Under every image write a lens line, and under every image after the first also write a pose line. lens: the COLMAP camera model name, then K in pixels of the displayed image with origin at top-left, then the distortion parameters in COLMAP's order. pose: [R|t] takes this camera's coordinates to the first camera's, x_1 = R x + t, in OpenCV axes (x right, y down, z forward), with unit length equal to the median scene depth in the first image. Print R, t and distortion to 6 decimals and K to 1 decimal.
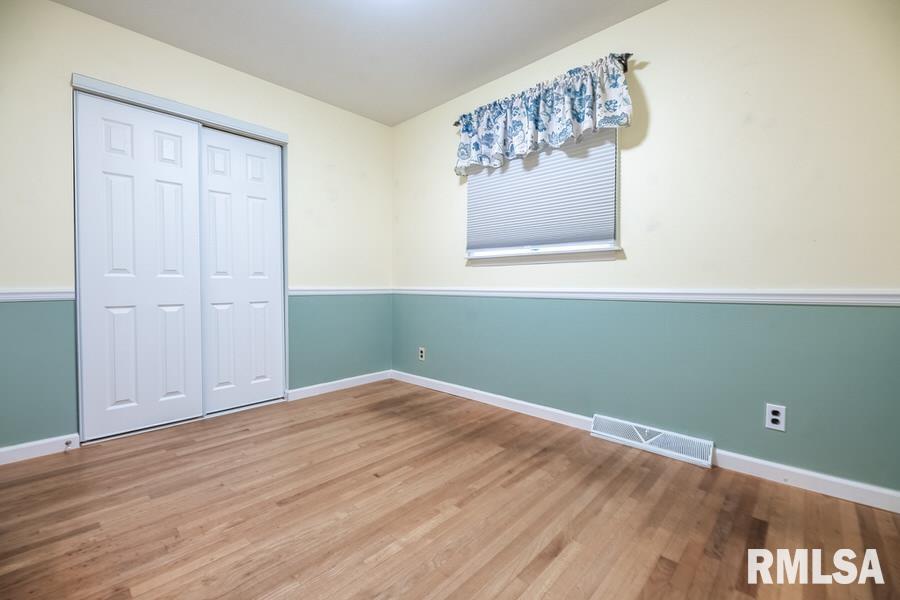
lens RADIAL K [[376.2, 0, 449.4], [0, 376.2, 291.1], [0, 0, 1]] dist [-0.000437, -0.000409]
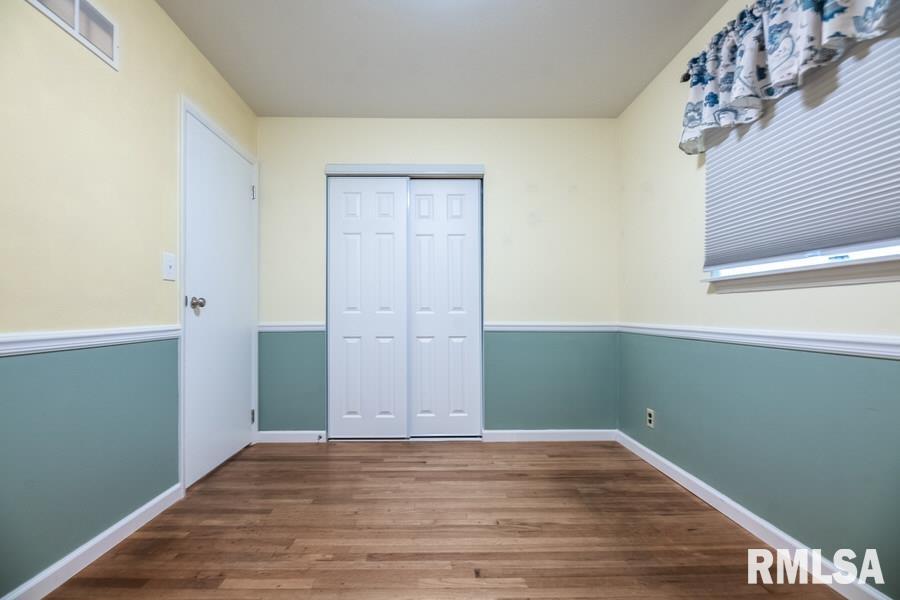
lens RADIAL K [[383.7, 0, 438.5], [0, 383.7, 310.6], [0, 0, 1]] dist [0.001979, -0.004085]
pose [[0.698827, -0.006871, -0.715258, 0.236162], [-0.011511, 0.999716, -0.020851, -0.023060], [0.715198, 0.022804, 0.698549, 0.283123]]
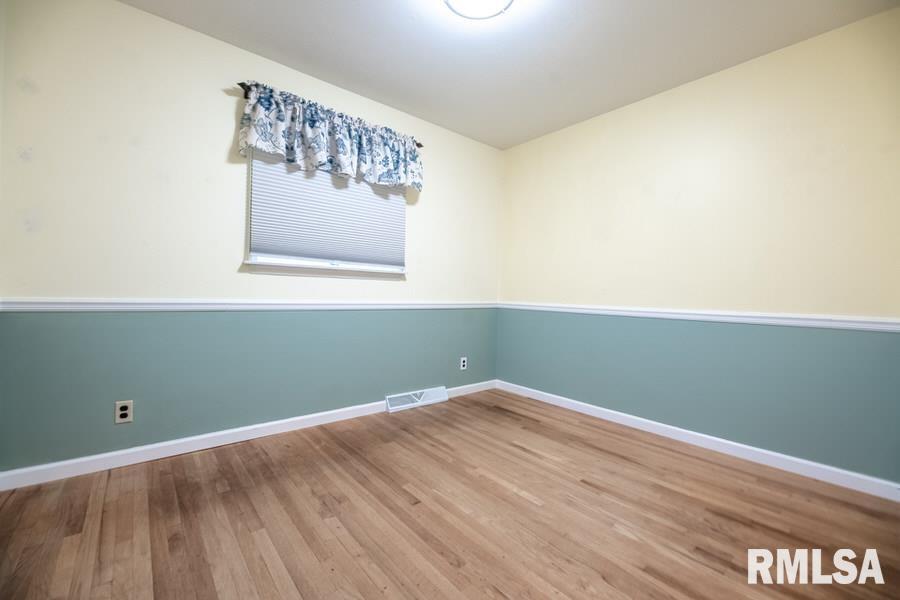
lens RADIAL K [[373.6, 0, 447.0], [0, 373.6, 295.1], [0, 0, 1]] dist [0.002844, -0.004771]
pose [[0.119378, -0.002016, 0.992847, -0.838373], [-0.012124, 0.999920, 0.003488, -0.033512], [-0.992775, -0.012454, 0.119344, 0.604609]]
